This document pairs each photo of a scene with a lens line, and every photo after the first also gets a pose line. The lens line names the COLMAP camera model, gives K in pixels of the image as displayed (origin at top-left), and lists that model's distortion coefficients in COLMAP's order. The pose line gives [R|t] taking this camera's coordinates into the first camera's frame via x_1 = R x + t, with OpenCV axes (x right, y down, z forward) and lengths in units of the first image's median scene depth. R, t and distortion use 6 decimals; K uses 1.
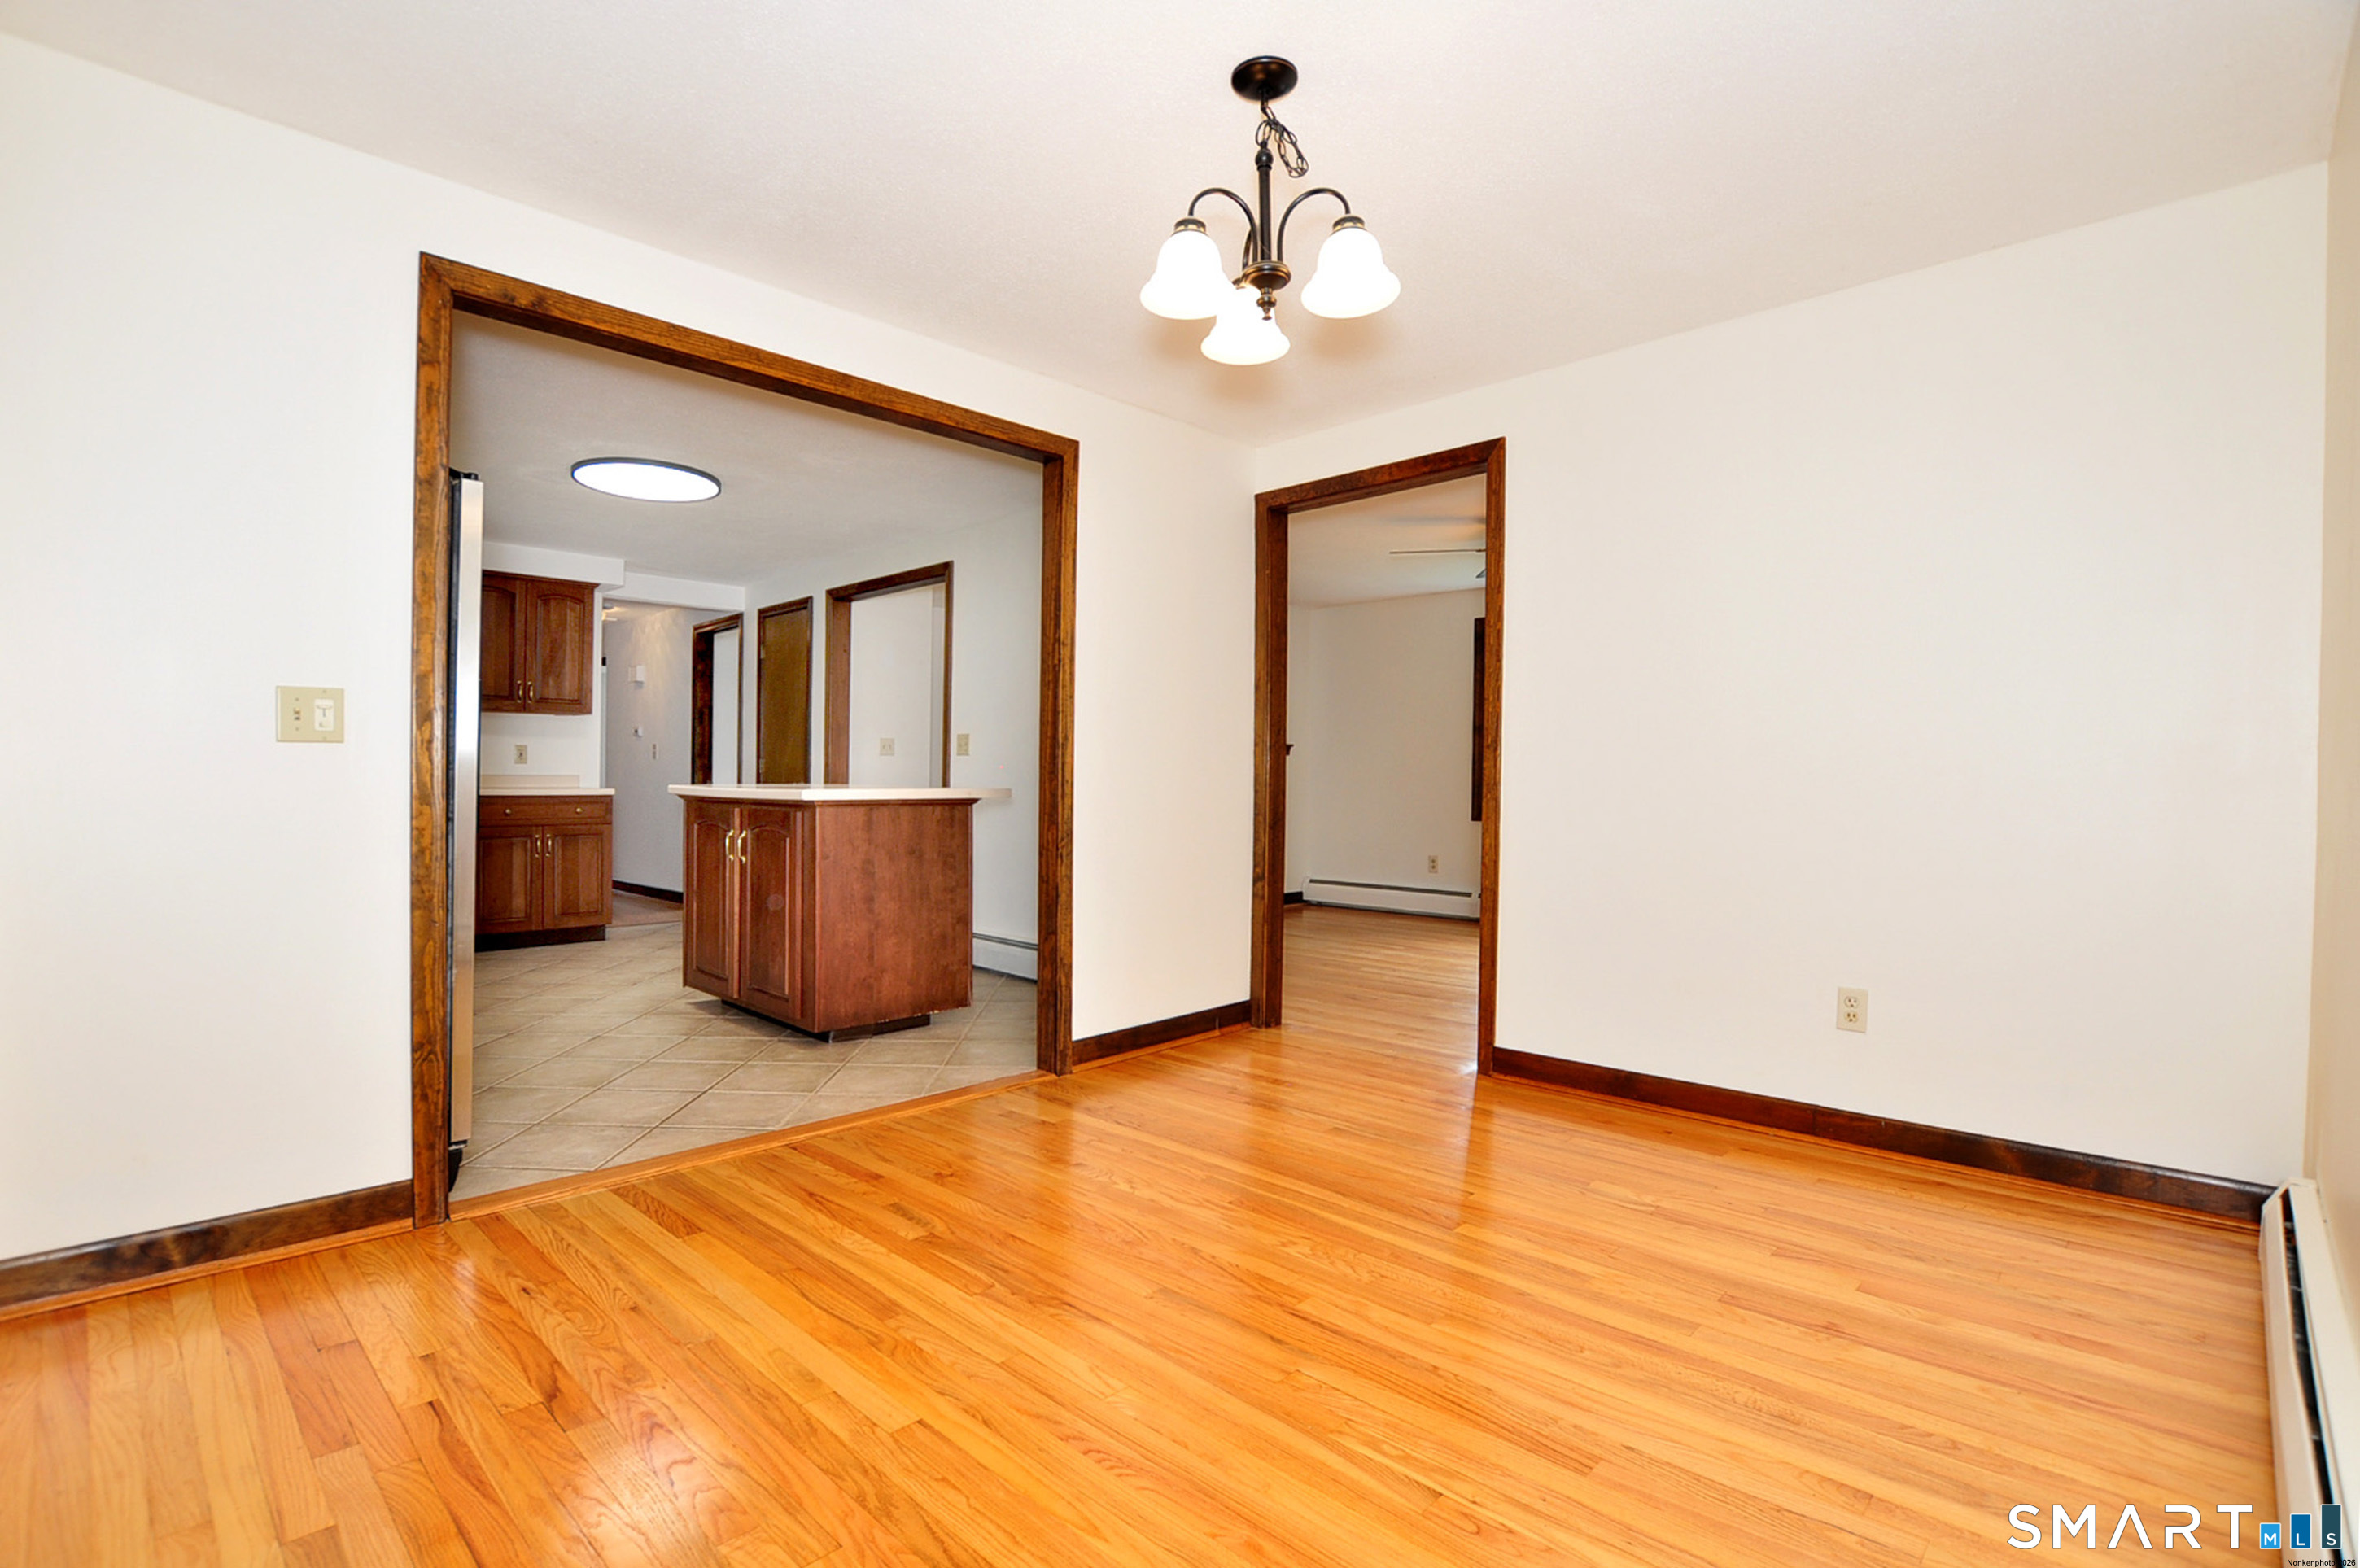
lens RADIAL K [[1085.0, 0, 1158.6], [0, 1085.0, 779.0], [0, 0, 1]] dist [-0.038418, -0.000108]
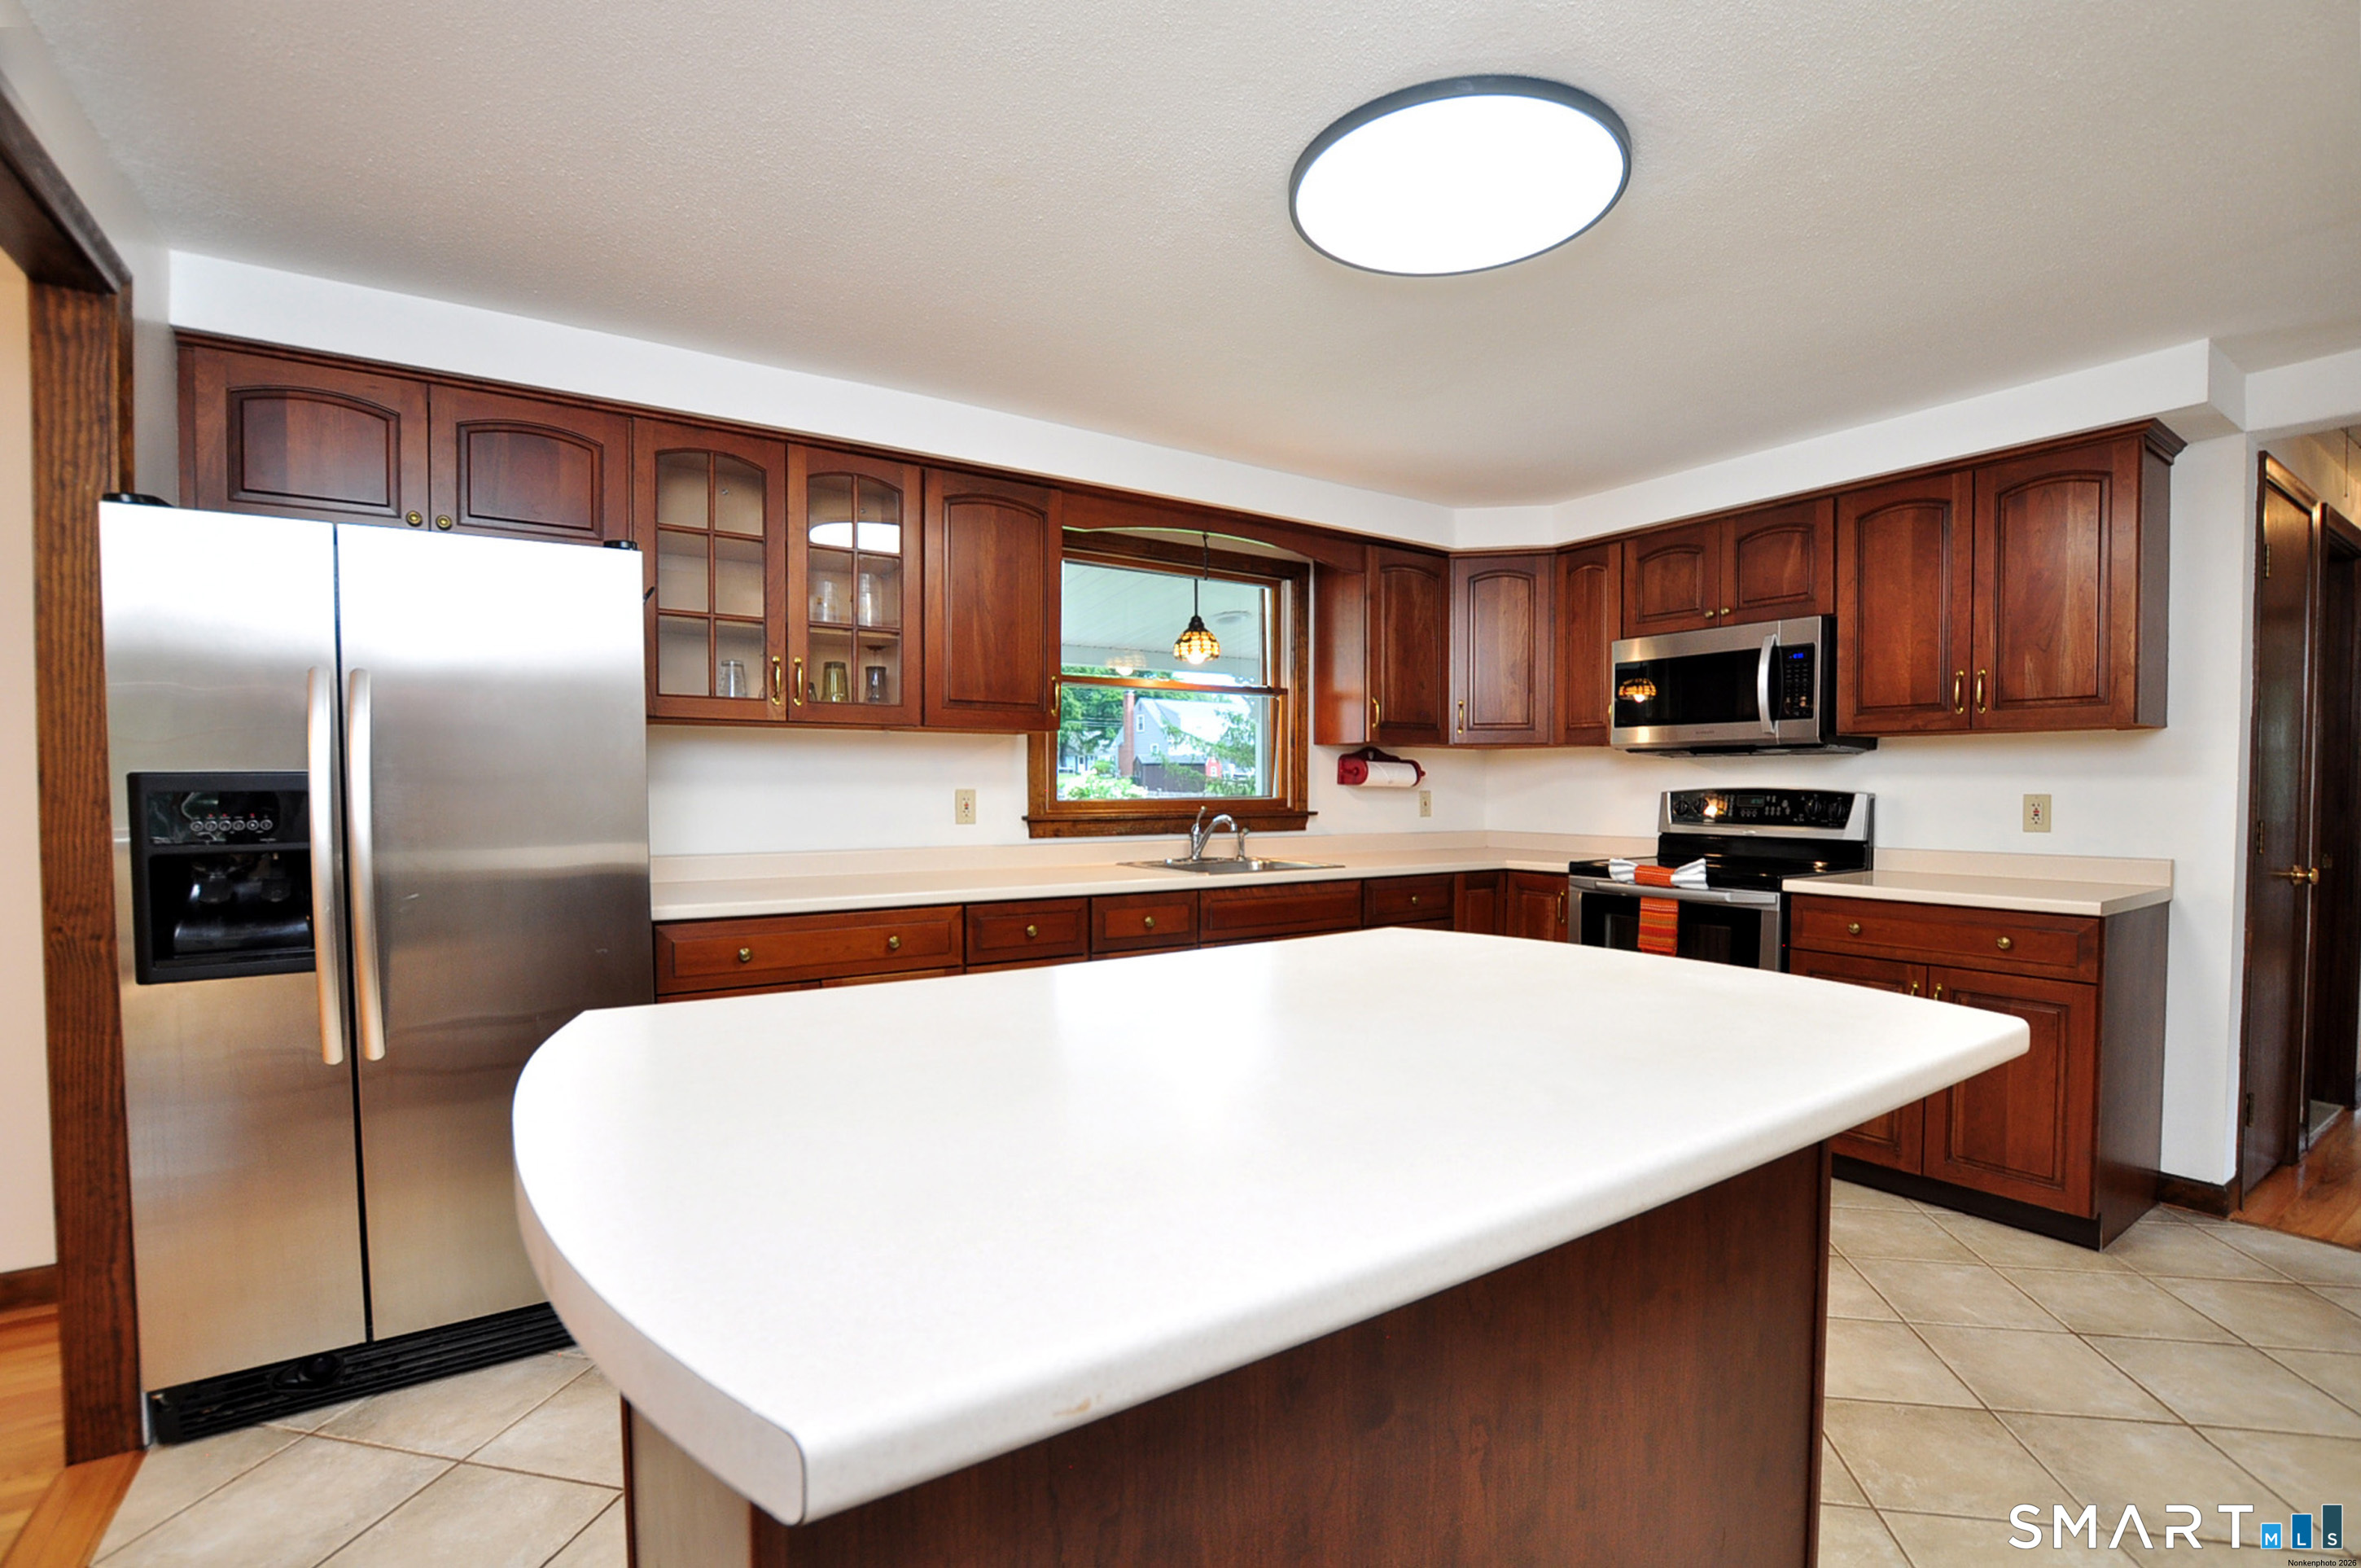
lens RADIAL K [[1054.6, 0, 1181.5], [0, 1054.6, 817.5], [0, 0, 1]] dist [-0.035348, 0.000375]
pose [[-0.209676, 0.020202, -0.977562, -0.043336], [-0.001036, 0.999781, 0.020884, -0.032651], [0.977770, 0.005392, -0.209610, 0.753681]]
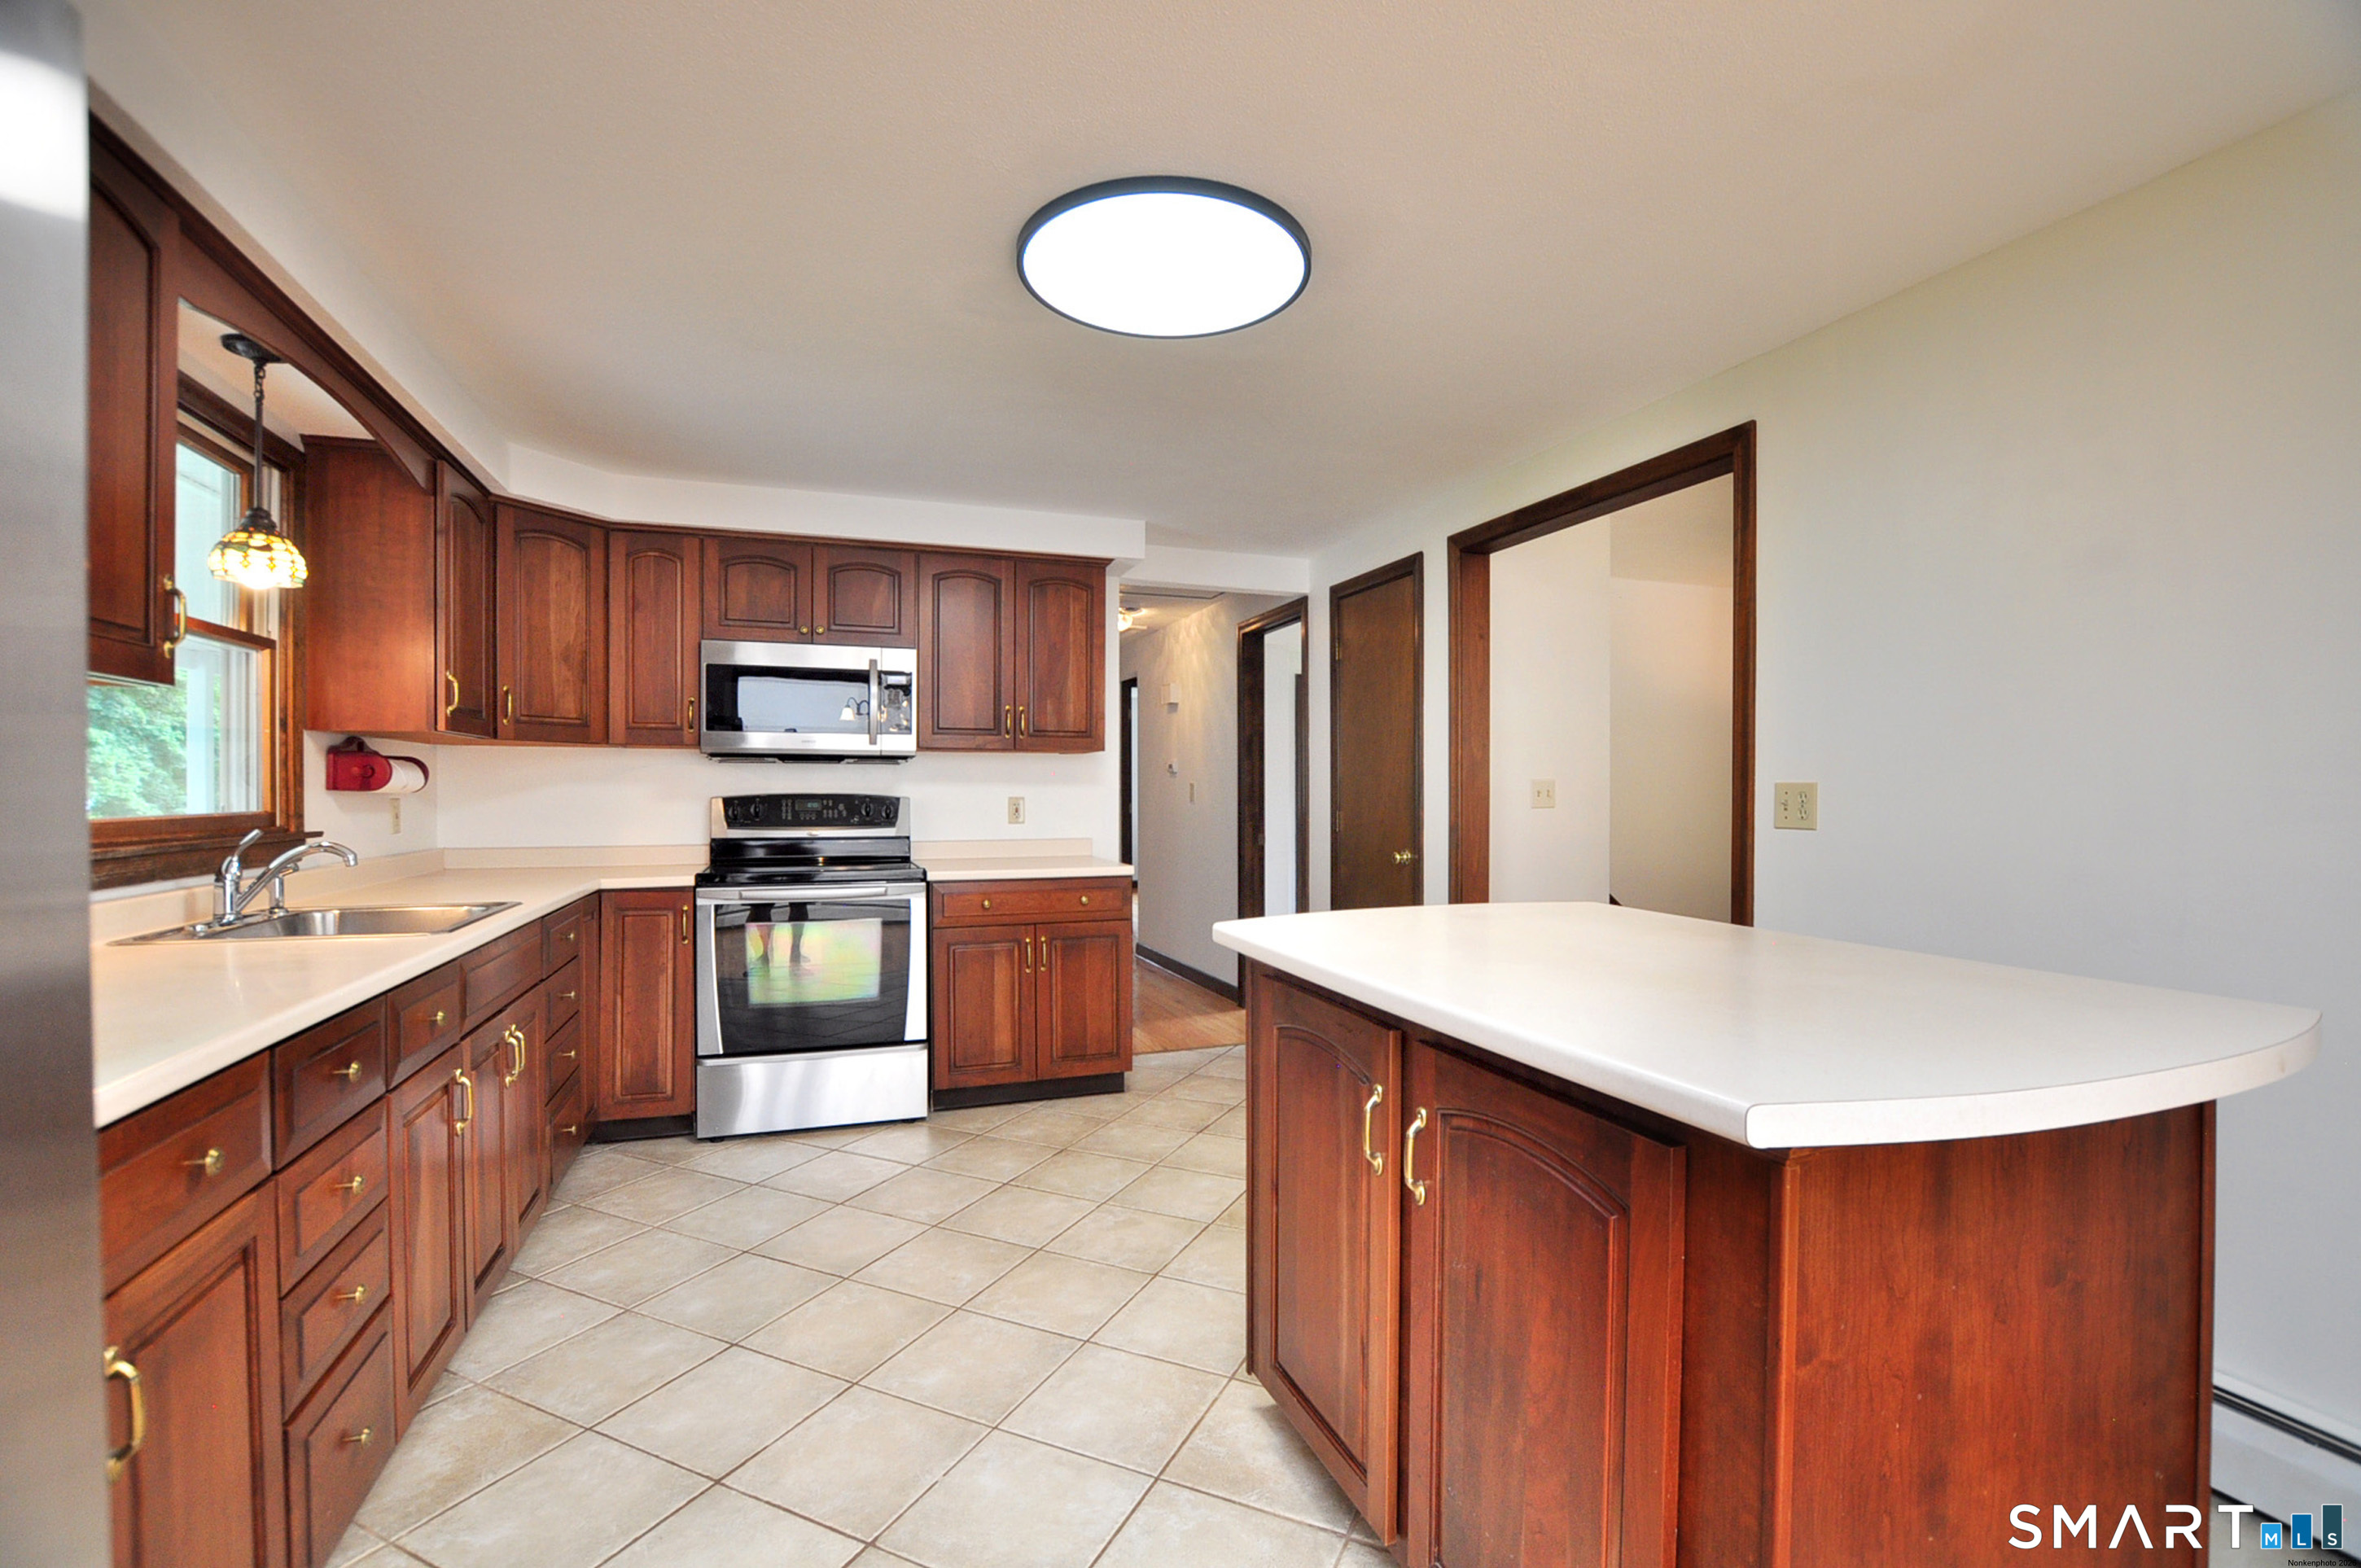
lens RADIAL K [[1036.1, 0, 1194.2], [0, 1036.1, 801.3], [0, 0, 1]] dist [-0.033101, 0.000343]
pose [[0.905481, -0.001843, -0.424383, -0.210957], [0.006338, 0.999938, 0.009181, -0.036904], [0.424340, -0.011003, 0.905436, 0.456475]]
